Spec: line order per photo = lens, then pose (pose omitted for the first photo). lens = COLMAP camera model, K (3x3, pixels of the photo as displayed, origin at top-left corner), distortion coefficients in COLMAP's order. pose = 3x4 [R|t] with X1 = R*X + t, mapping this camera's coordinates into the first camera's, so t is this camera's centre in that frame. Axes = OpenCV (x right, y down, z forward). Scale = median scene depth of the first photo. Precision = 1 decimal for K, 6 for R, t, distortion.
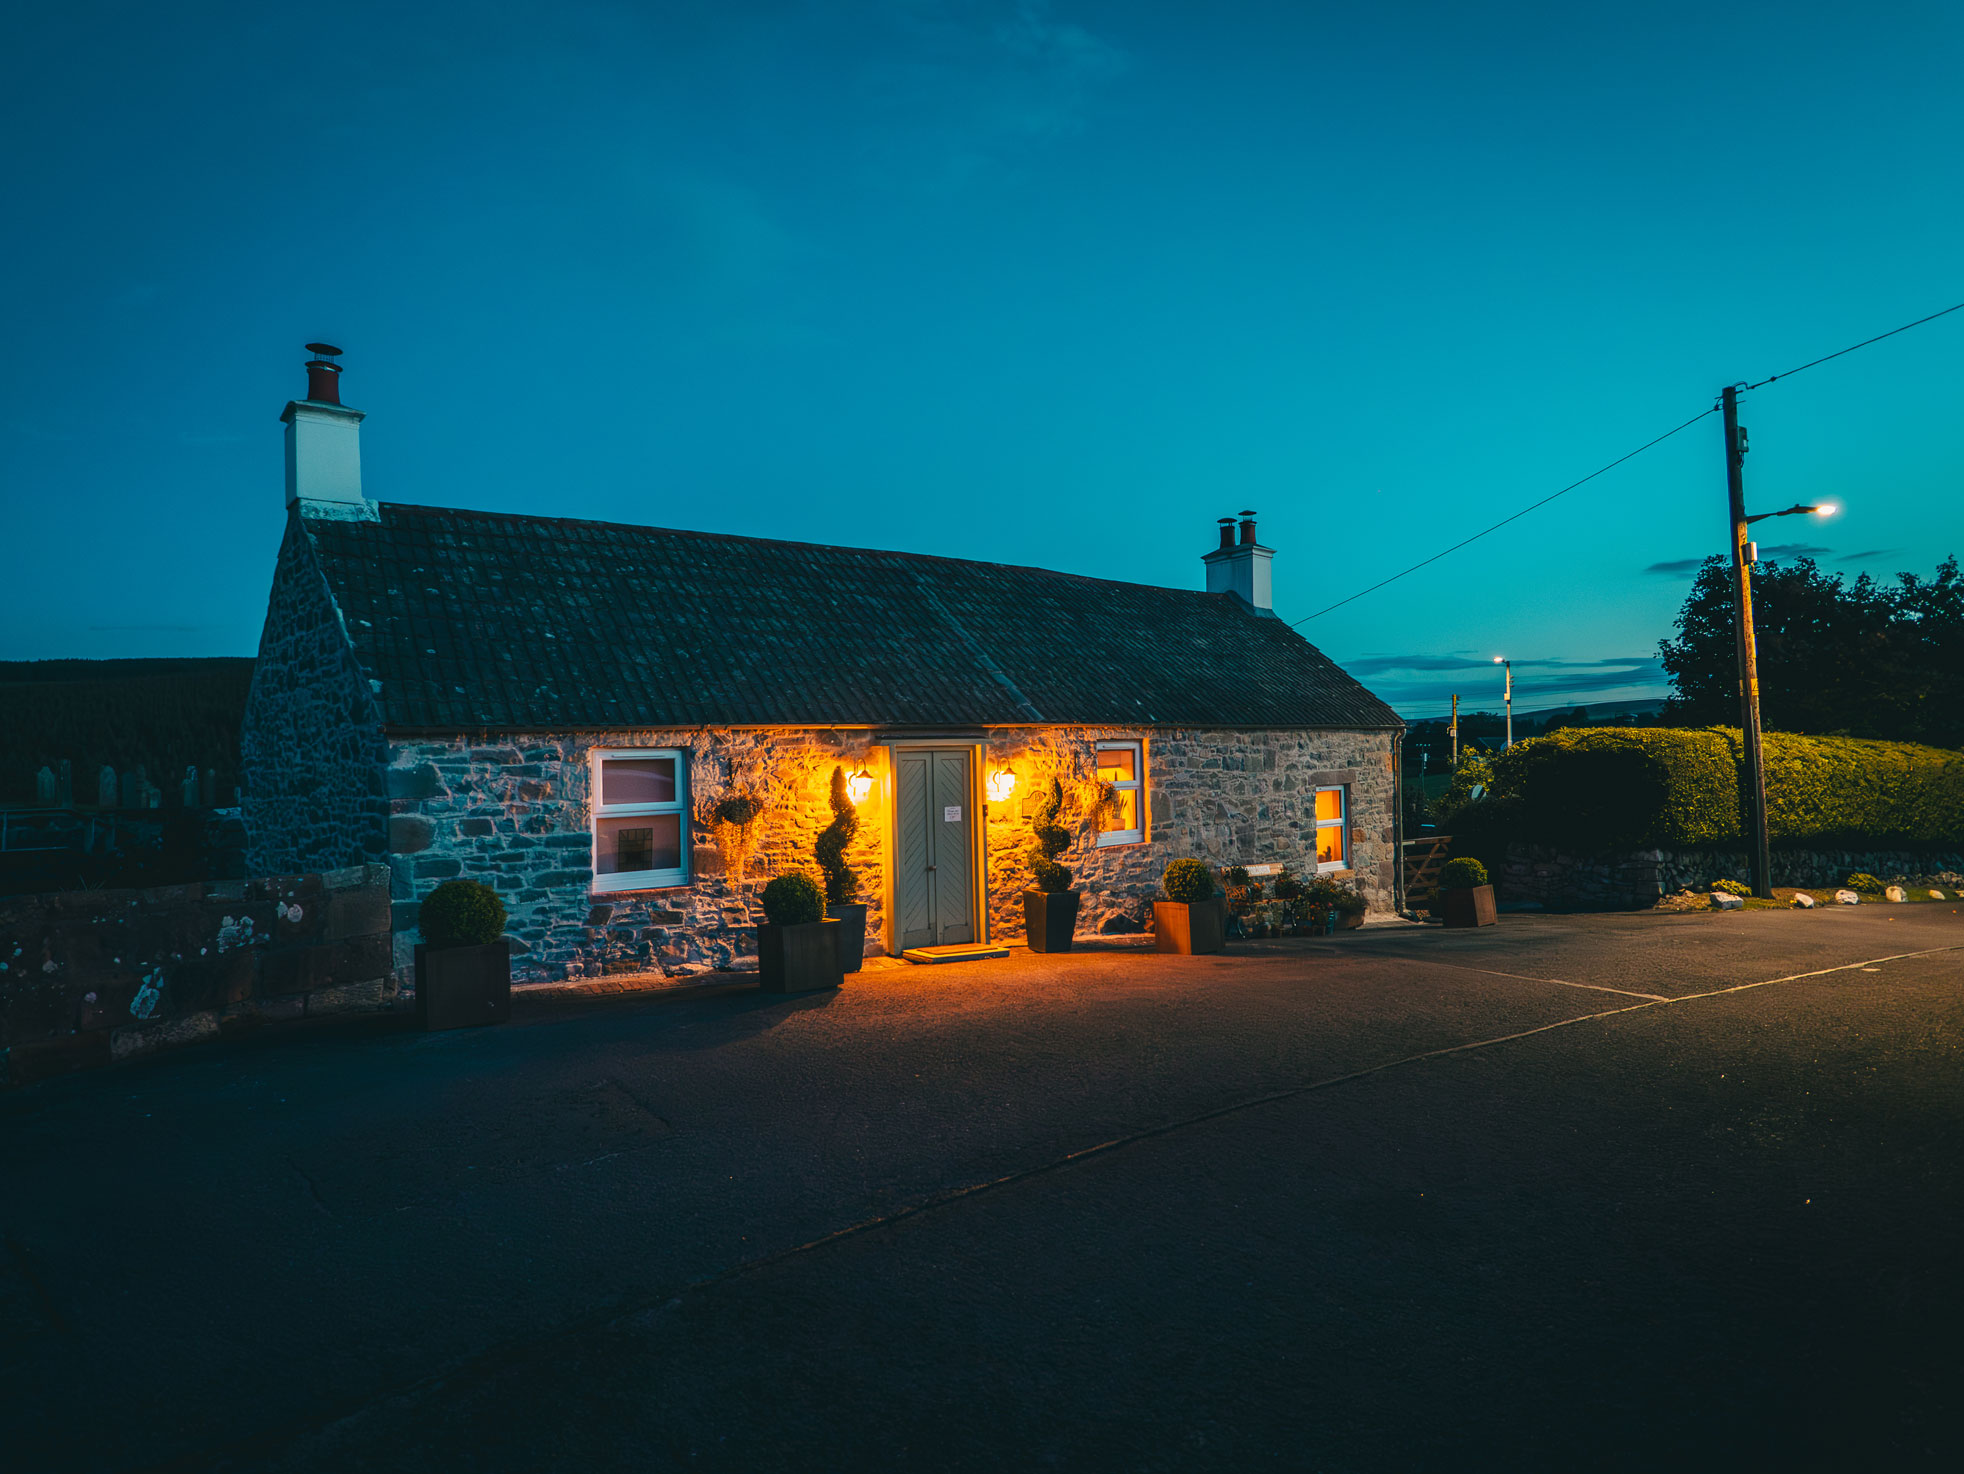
lens RADIAL K [[1023.5, 0, 982.0], [0, 1023.5, 737.0], [0, 0, 1]] dist [0.000977, 0.000396]
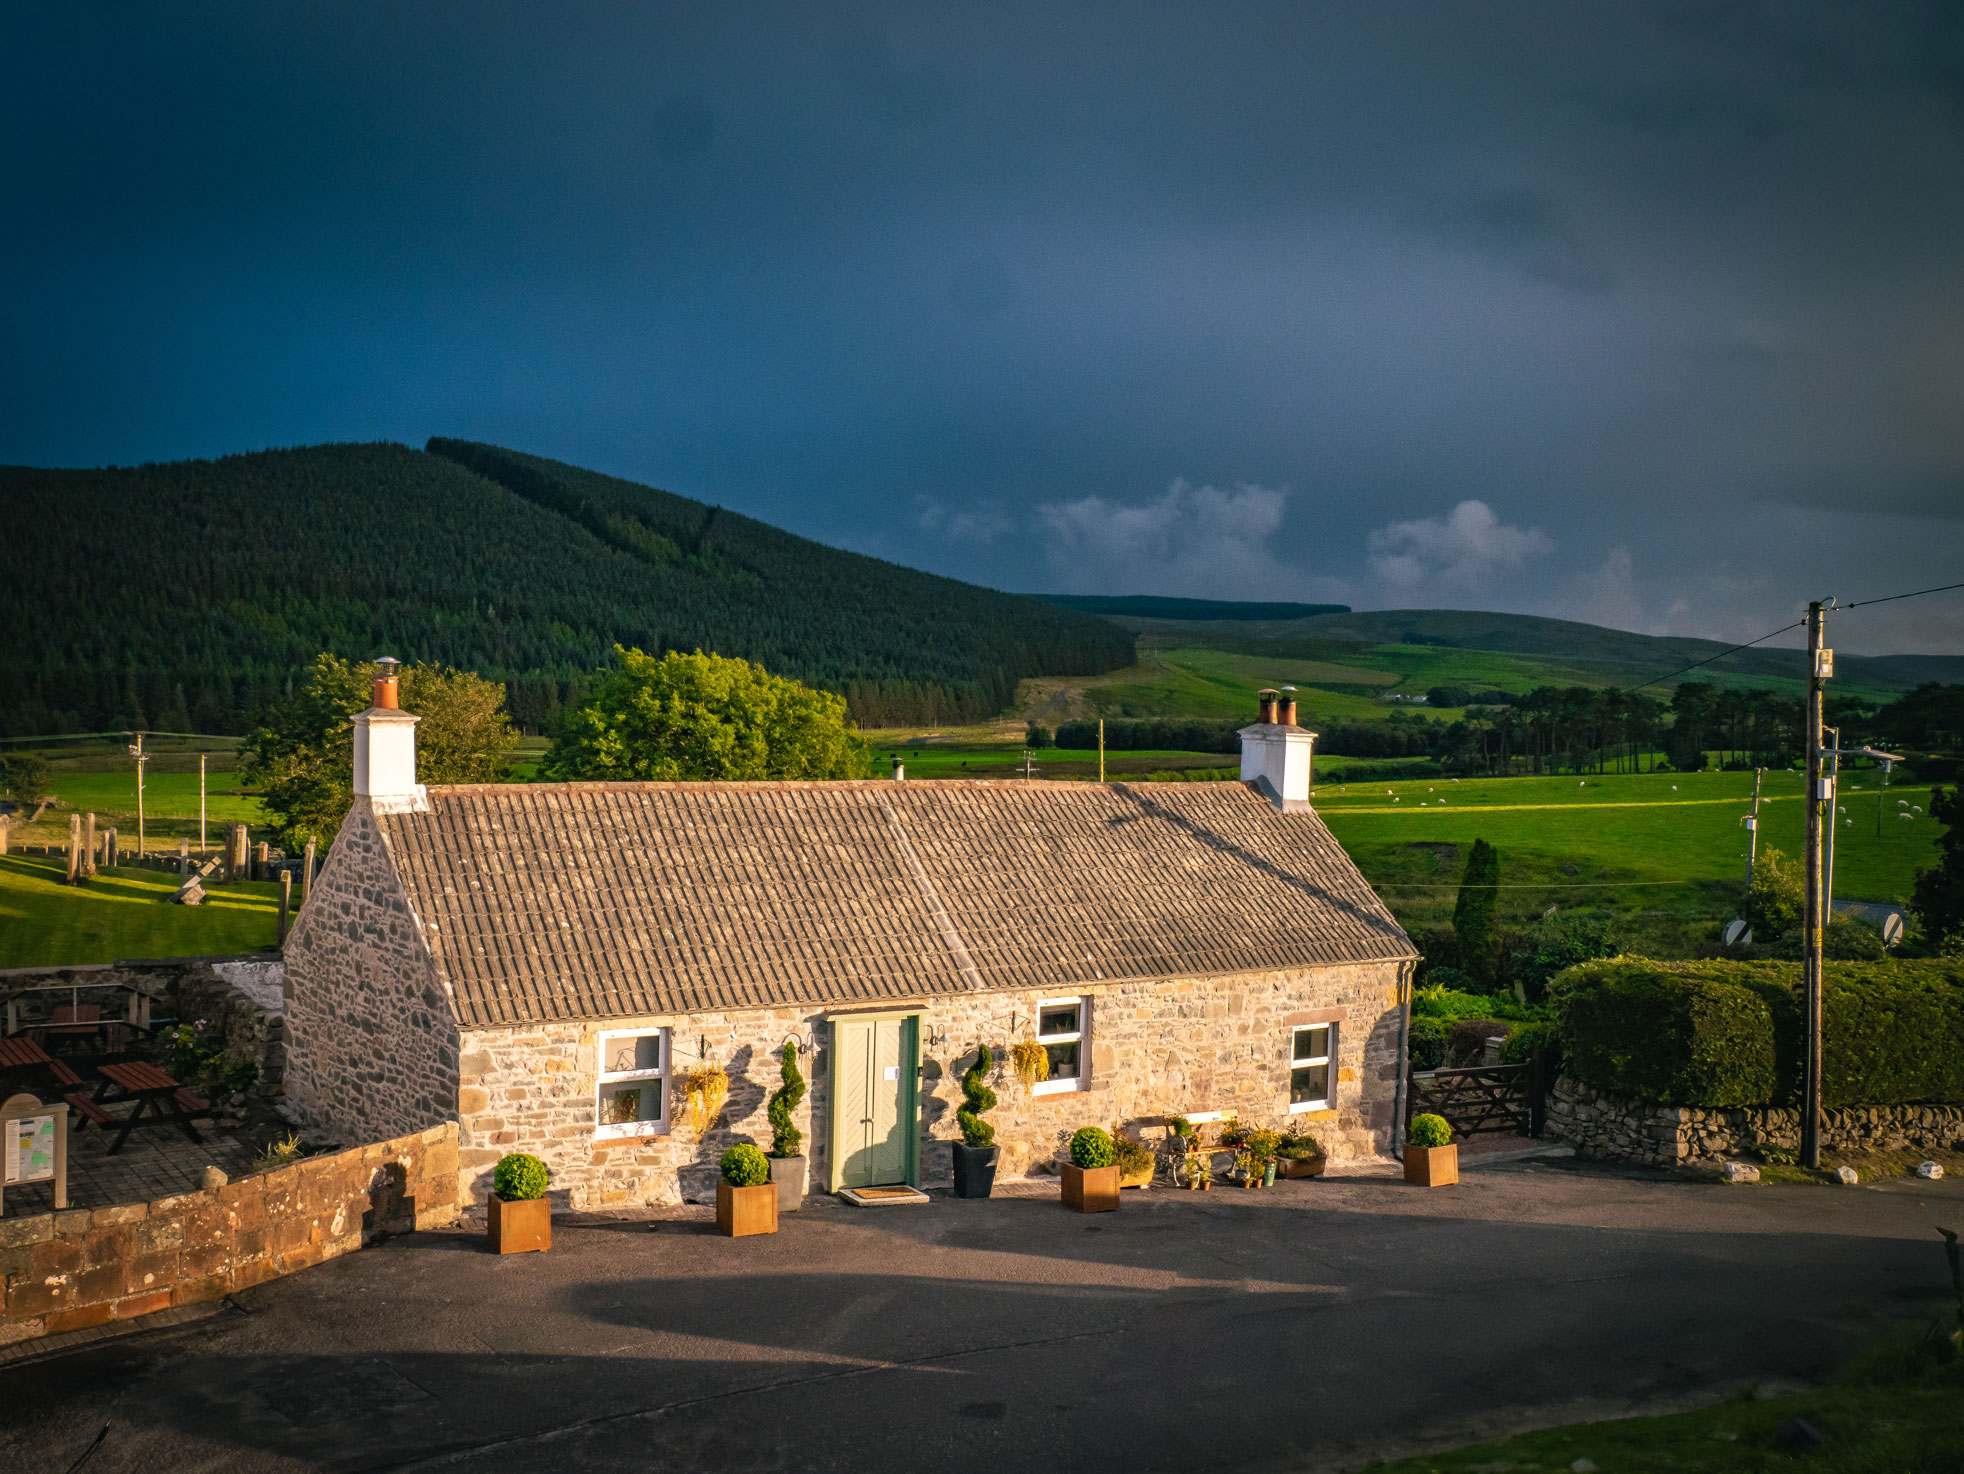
lens RADIAL K [[1809.8, 0, 977.8], [0, 1809.8, 737.5], [0, 0, 1]] dist [0.000562, 0.008703]
pose [[0.993207, 0.053519, -0.103321, 0.255325], [-0.047560, 0.997107, 0.059295, -0.422745], [0.106195, -0.053979, 0.992879, -0.982368]]
